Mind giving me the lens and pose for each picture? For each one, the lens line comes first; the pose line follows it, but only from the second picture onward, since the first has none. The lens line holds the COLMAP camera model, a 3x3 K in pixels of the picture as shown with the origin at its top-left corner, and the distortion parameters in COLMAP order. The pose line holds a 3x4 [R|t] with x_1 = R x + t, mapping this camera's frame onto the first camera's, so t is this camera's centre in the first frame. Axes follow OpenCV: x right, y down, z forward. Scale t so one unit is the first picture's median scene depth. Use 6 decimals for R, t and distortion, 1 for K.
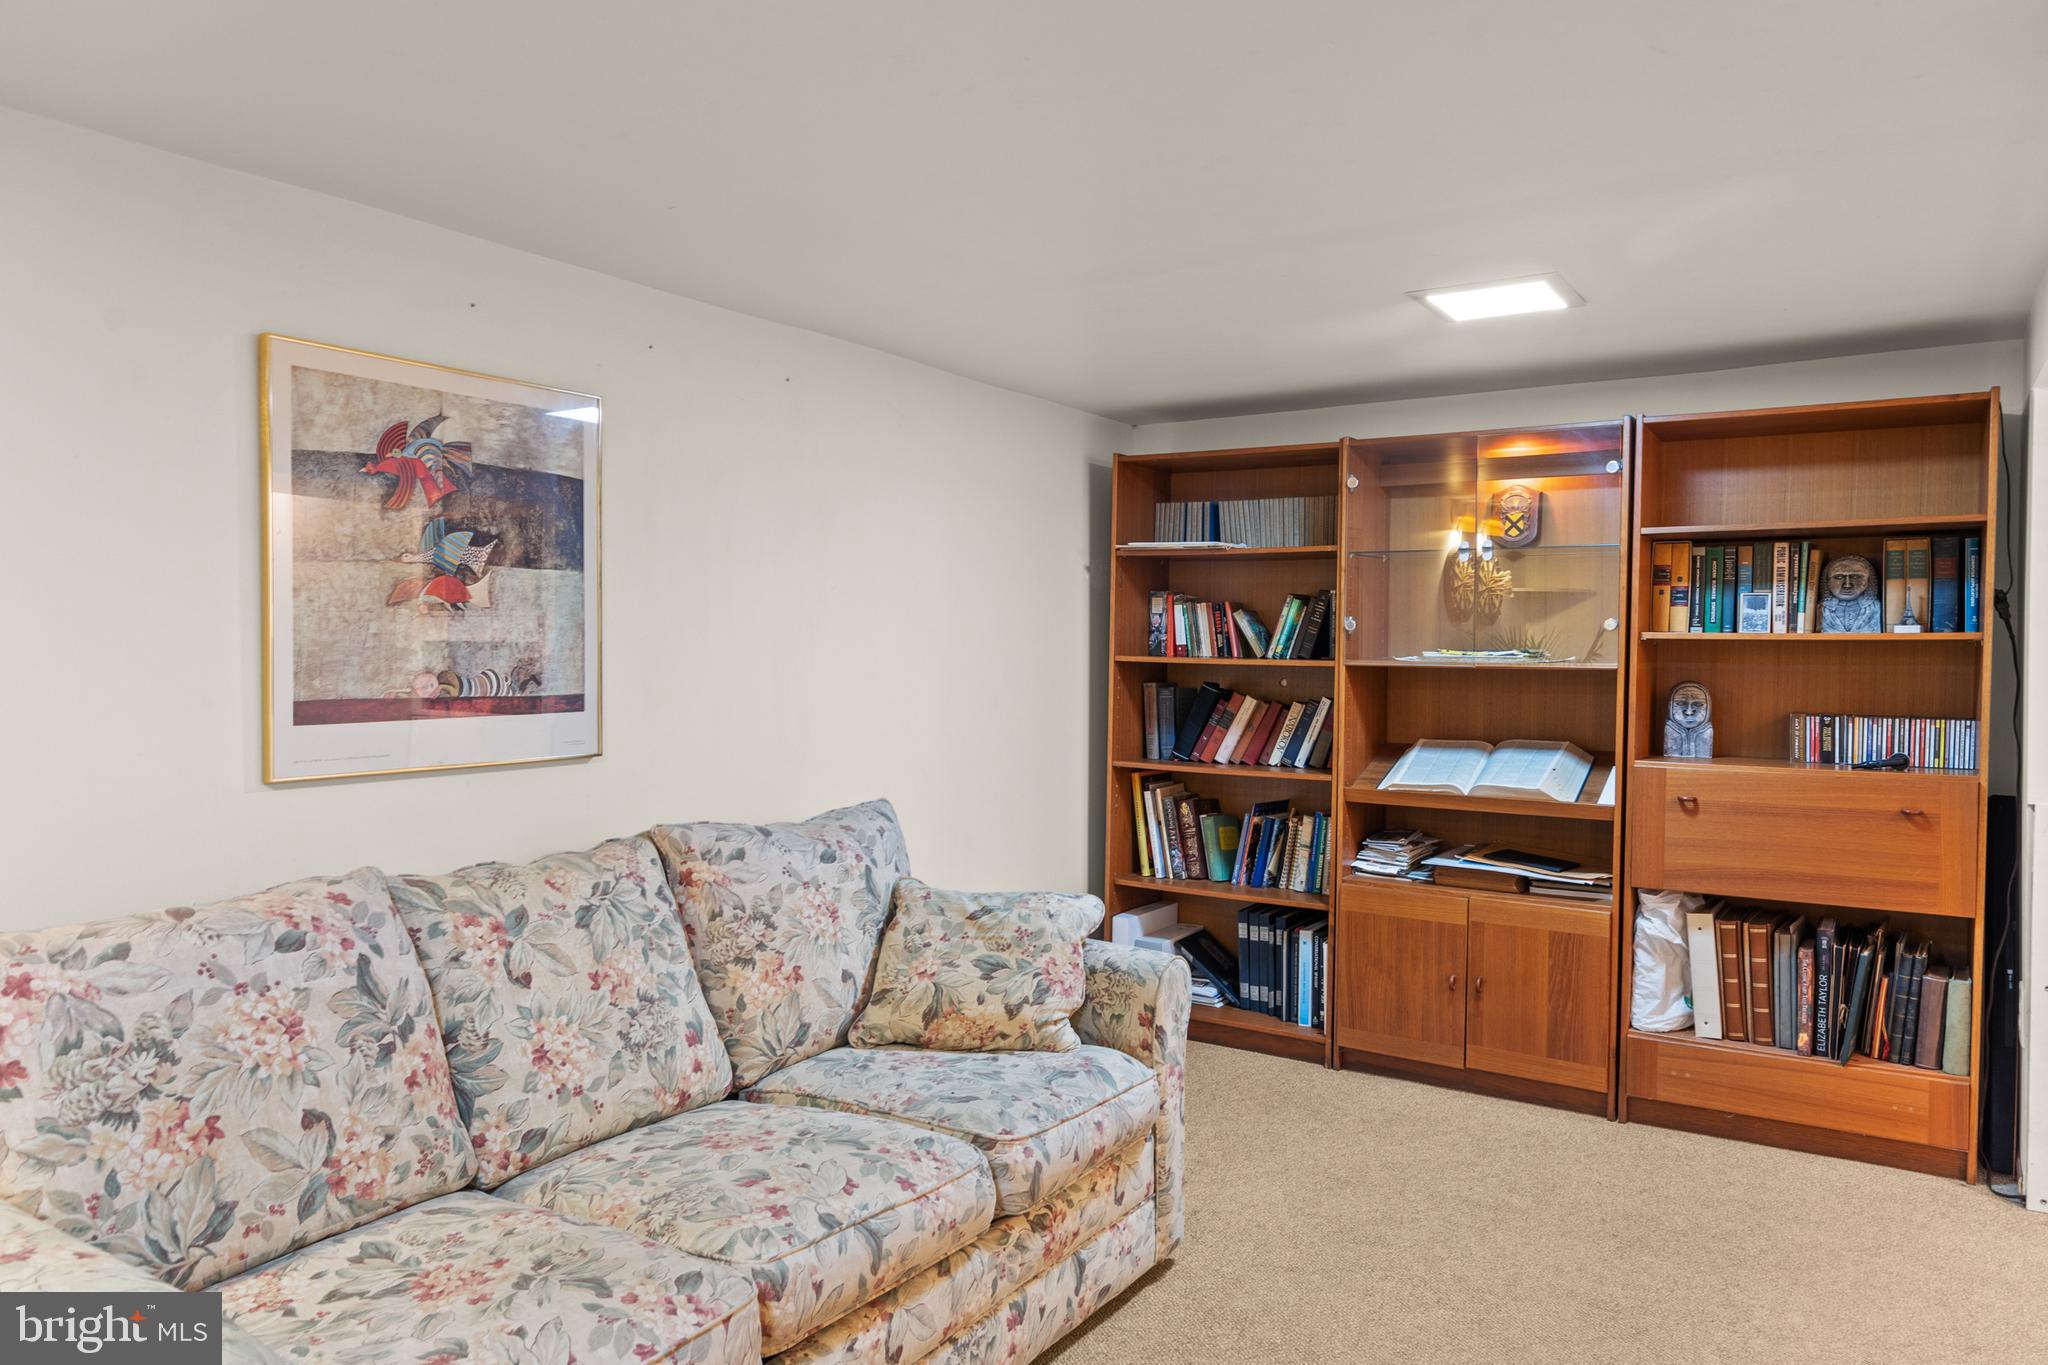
lens RADIAL K [[1396.5, 0, 1015.5], [0, 1396.5, 674.4], [0, 0, 1]] dist [-0.000696, -0.000724]
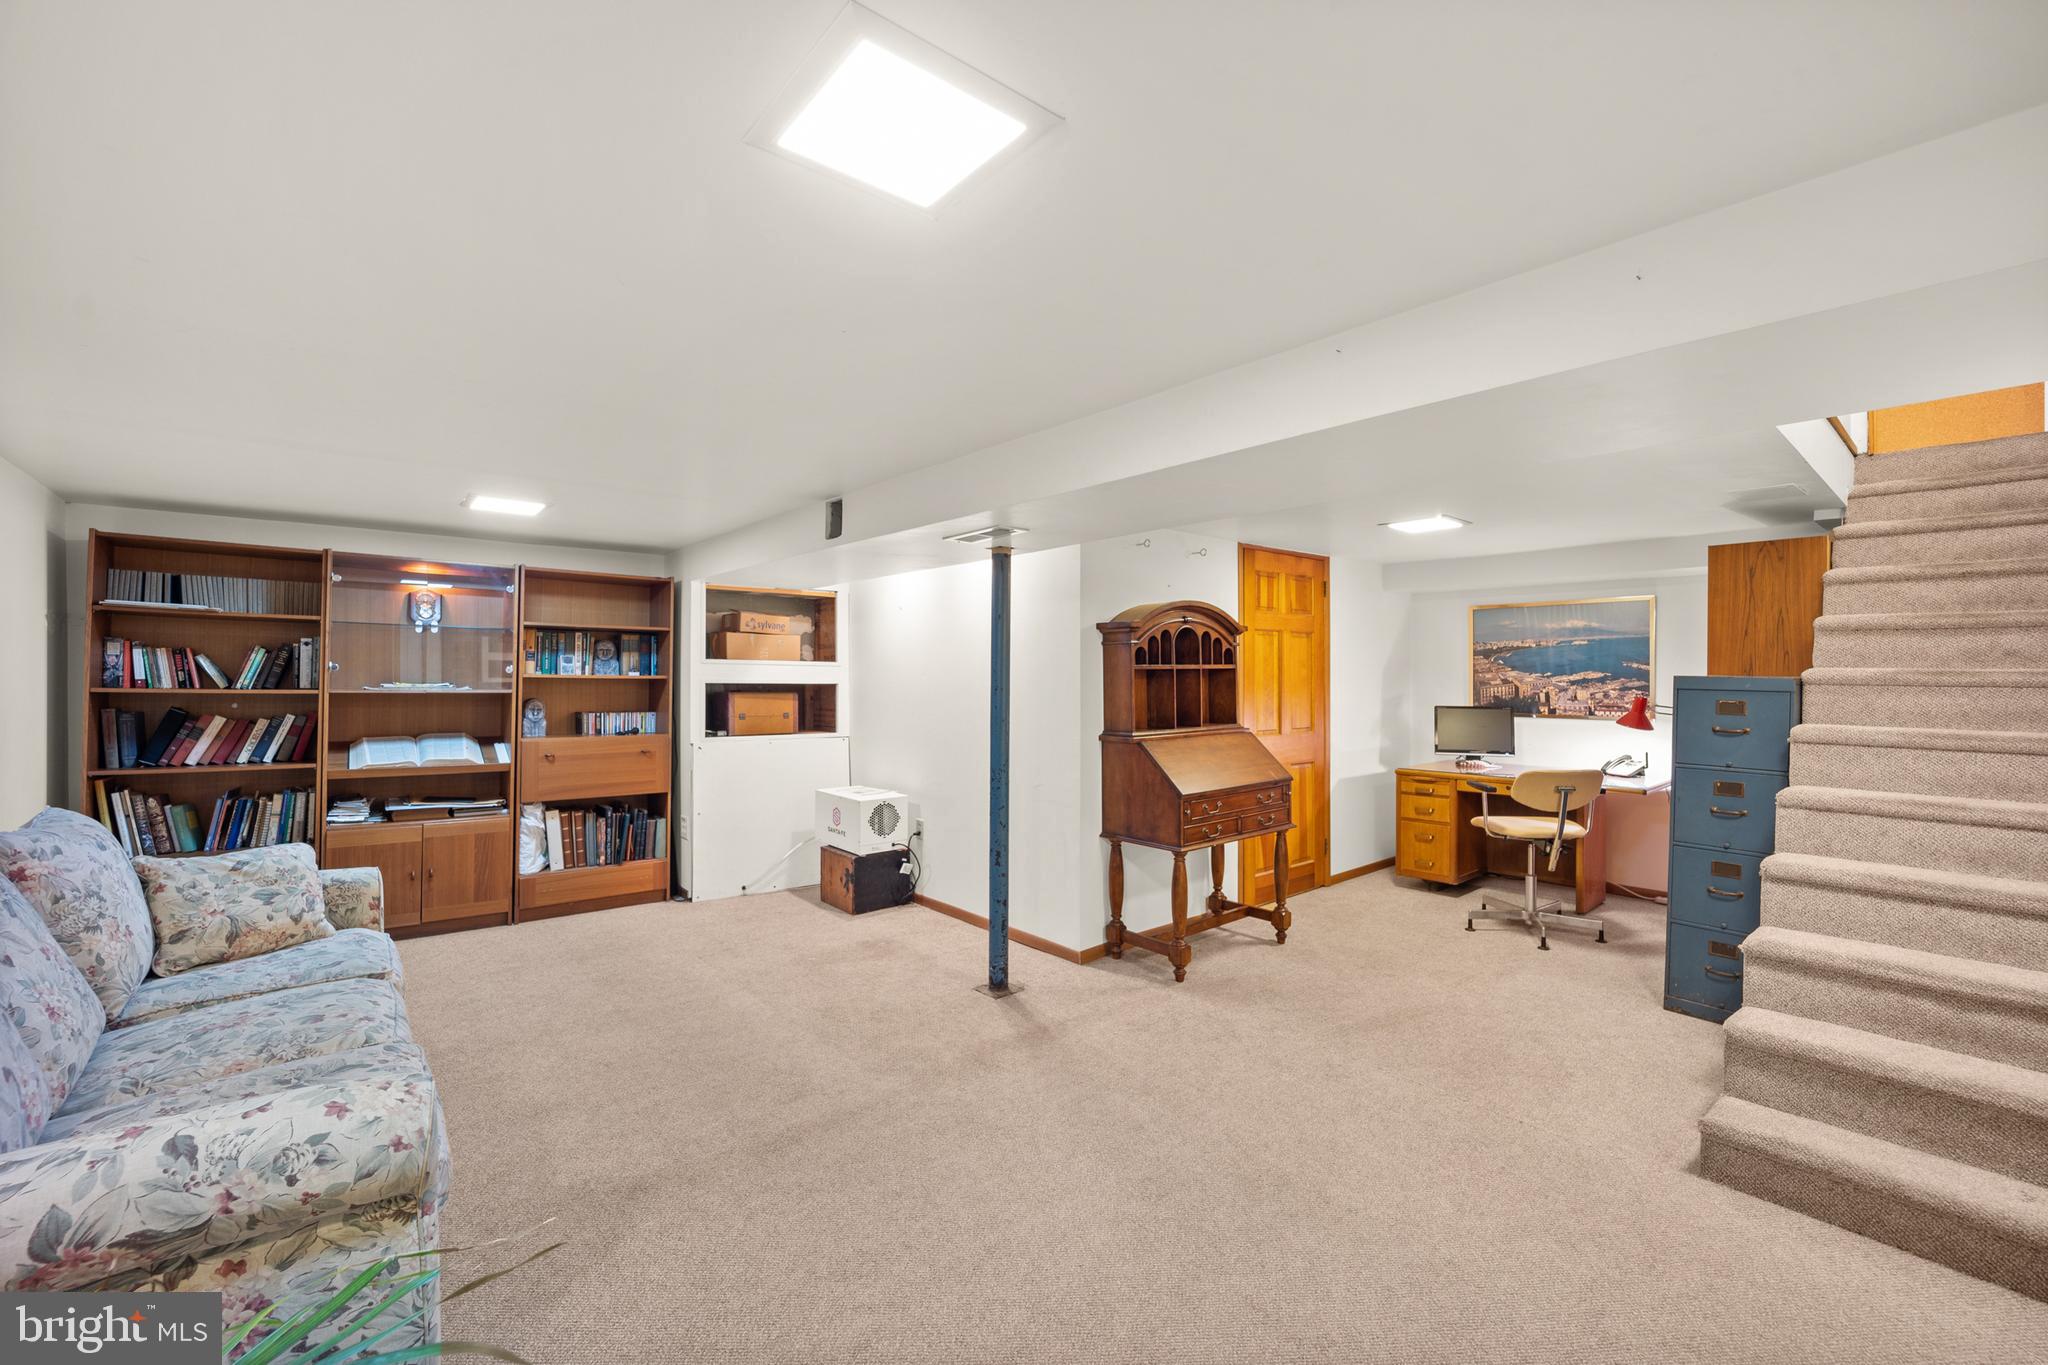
lens RADIAL K [[841.8, 0, 1030.7], [0, 841.8, 667.4], [0, 0, 1]] dist [-0.009784, -0.000094]
pose [[0.291697, 0.014550, 0.956400, -0.481781], [0.014585, 0.999700, -0.019657, -0.005587], [-0.956400, 0.019683, 0.291397, -0.039417]]
